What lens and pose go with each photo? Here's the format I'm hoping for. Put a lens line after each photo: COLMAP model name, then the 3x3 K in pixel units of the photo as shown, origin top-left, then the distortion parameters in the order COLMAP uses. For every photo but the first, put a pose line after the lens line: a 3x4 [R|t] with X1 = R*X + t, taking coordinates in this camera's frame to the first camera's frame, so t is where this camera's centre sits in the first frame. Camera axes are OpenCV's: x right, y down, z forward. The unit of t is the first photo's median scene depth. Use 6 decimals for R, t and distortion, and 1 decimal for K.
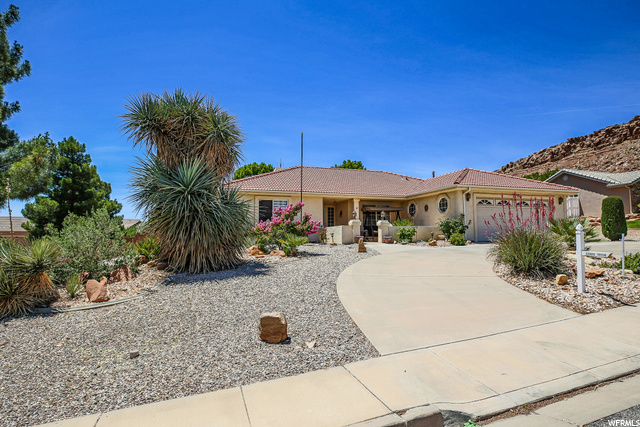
lens RADIAL K [[369.1, 0, 316.5], [0, 369.1, 214.0], [0, 0, 1]] dist [-0.029097, 0.001379]
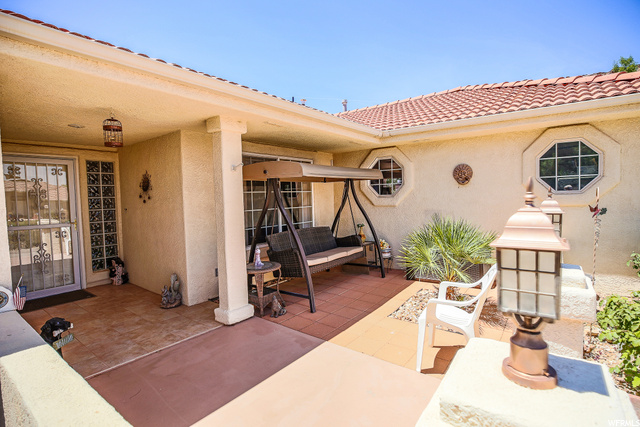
lens RADIAL K [[311.3, 0, 320.6], [0, 311.3, 211.0], [0, 0, 1]] dist [-0.033793, 0.004912]
pose [[0.822835, -0.048496, 0.566207, 0.062277], [-0.020948, 0.993087, 0.115500, -0.016256], [-0.567894, -0.106898, 0.816131, 1.052275]]
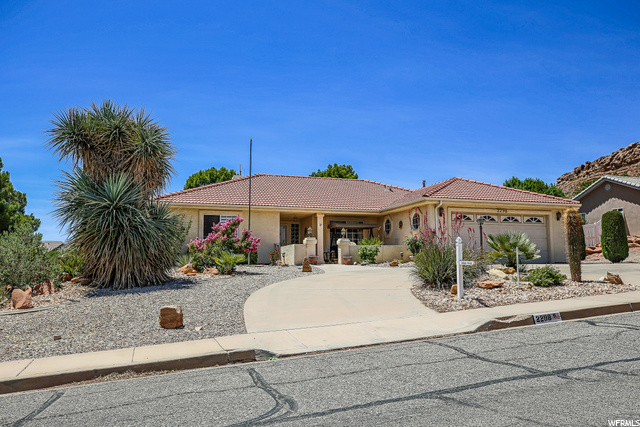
lens RADIAL K [[526.6, 0, 319.6], [0, 526.6, 211.9], [0, 0, 1]] dist [0.005927, 0.005456]
pose [[0.999993, 0.001327, 0.003376, 0.130476], [-0.001176, 0.999020, -0.044242, 0.010441], [-0.003432, 0.044238, 0.999015, -0.275664]]
